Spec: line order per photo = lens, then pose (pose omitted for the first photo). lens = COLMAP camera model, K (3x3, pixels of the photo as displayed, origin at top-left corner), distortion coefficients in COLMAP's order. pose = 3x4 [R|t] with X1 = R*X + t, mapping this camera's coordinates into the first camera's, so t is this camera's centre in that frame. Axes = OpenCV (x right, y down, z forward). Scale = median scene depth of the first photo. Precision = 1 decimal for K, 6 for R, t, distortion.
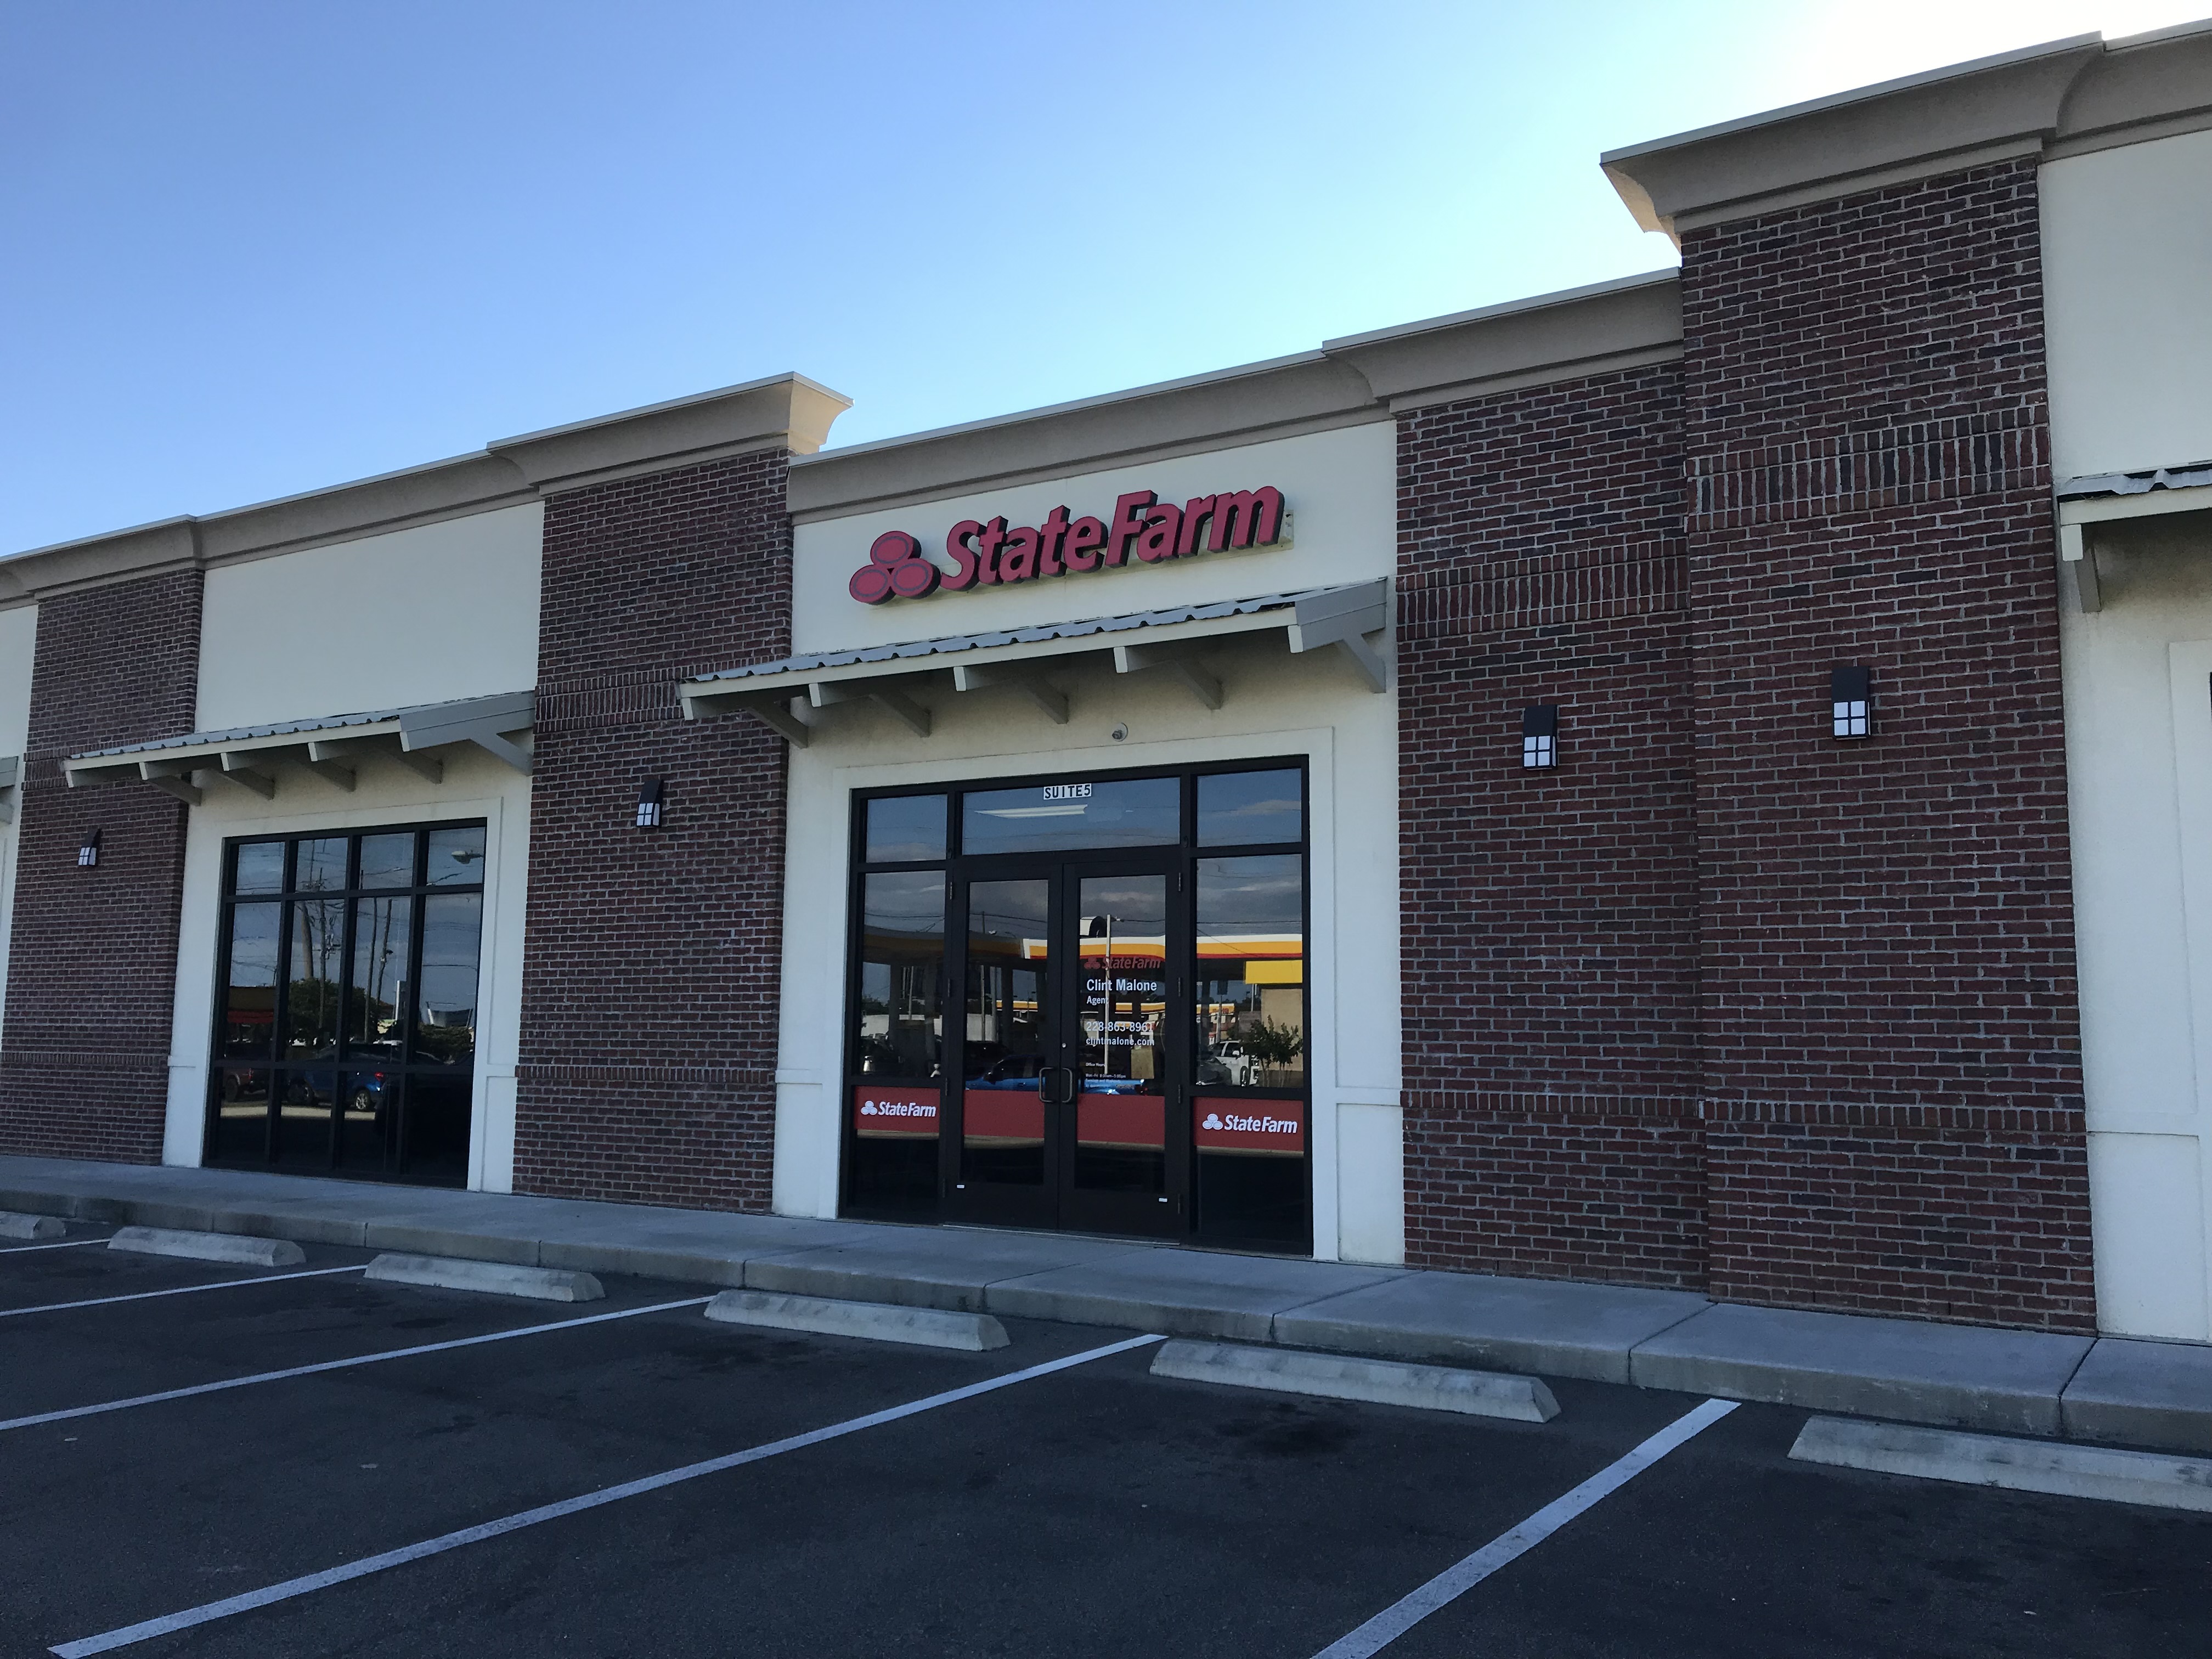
lens RADIAL K [[1796.8, 0, 1103.1], [0, 1796.8, 820.8], [0, 0, 1]] dist [-0.007499, 0.007709]
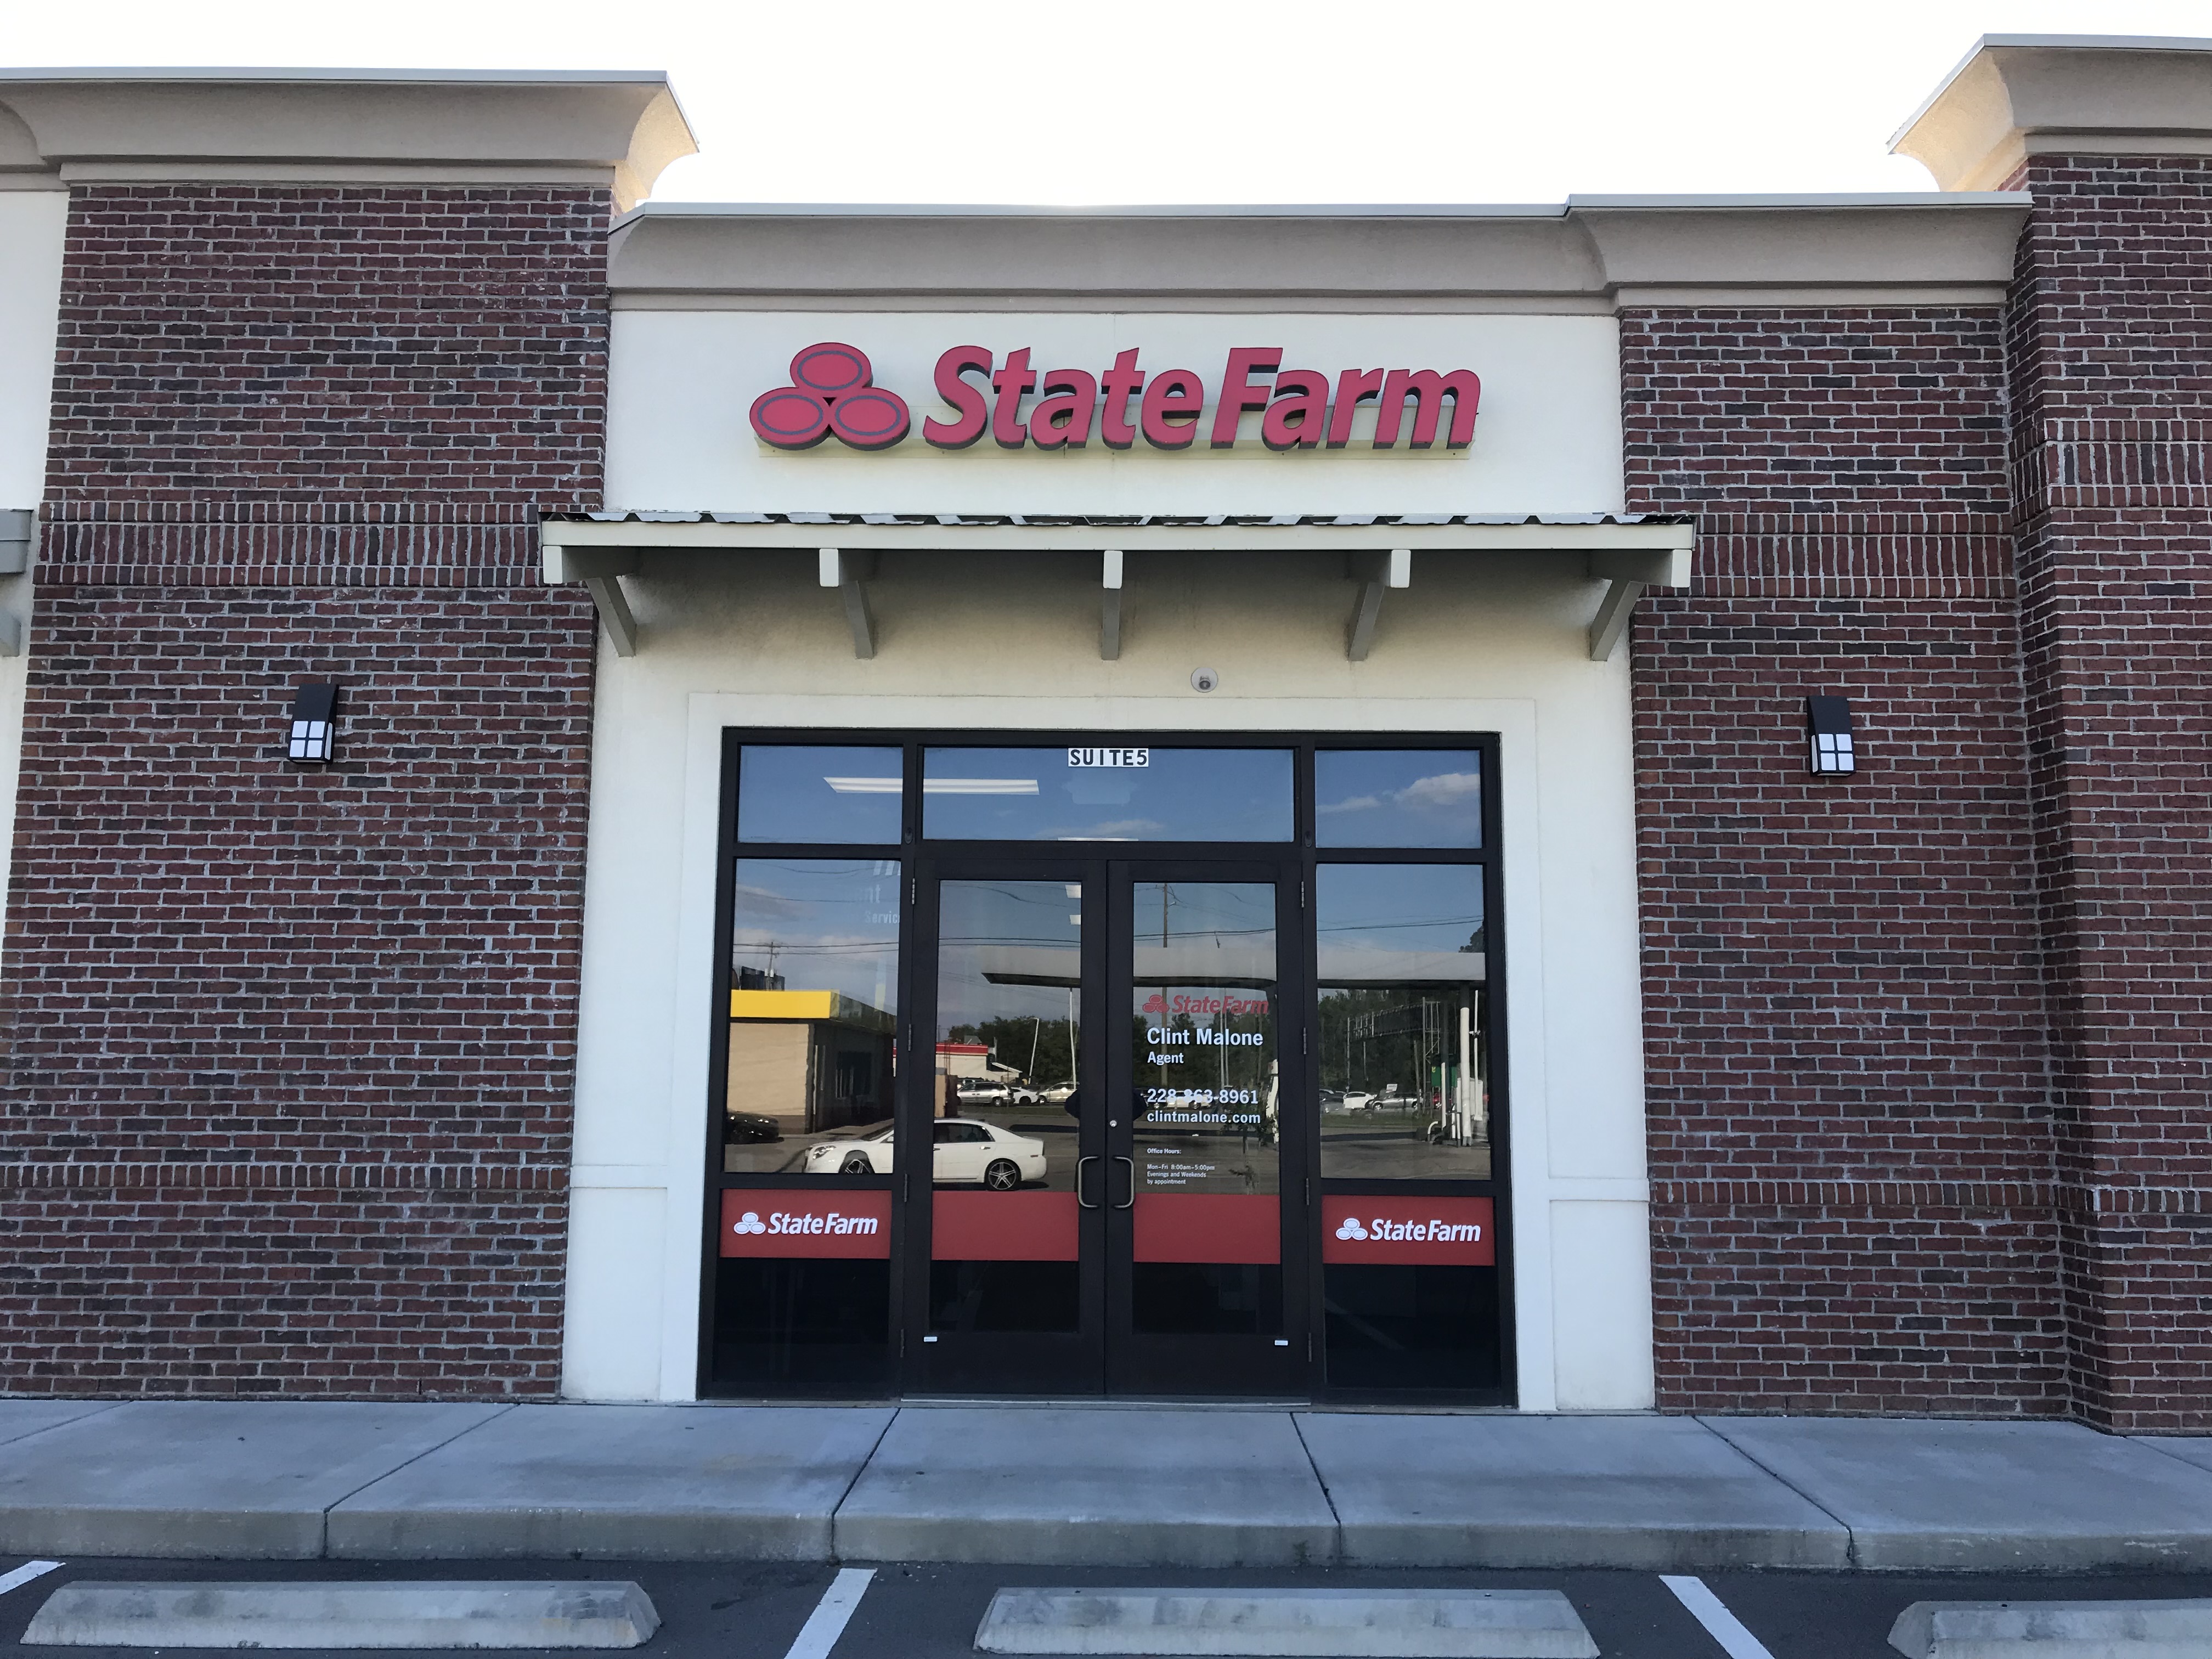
lens RADIAL K [[1796.8, 0, 1106.7], [0, 1796.8, 835.2], [0, 0, 1]] dist [-0.007499, 0.007709]
pose [[0.859820, 0.064644, 0.506489, -0.398877], [-0.058656, 0.997891, -0.027788, 0.035724], [-0.507217, -0.005816, 0.861799, 0.428452]]
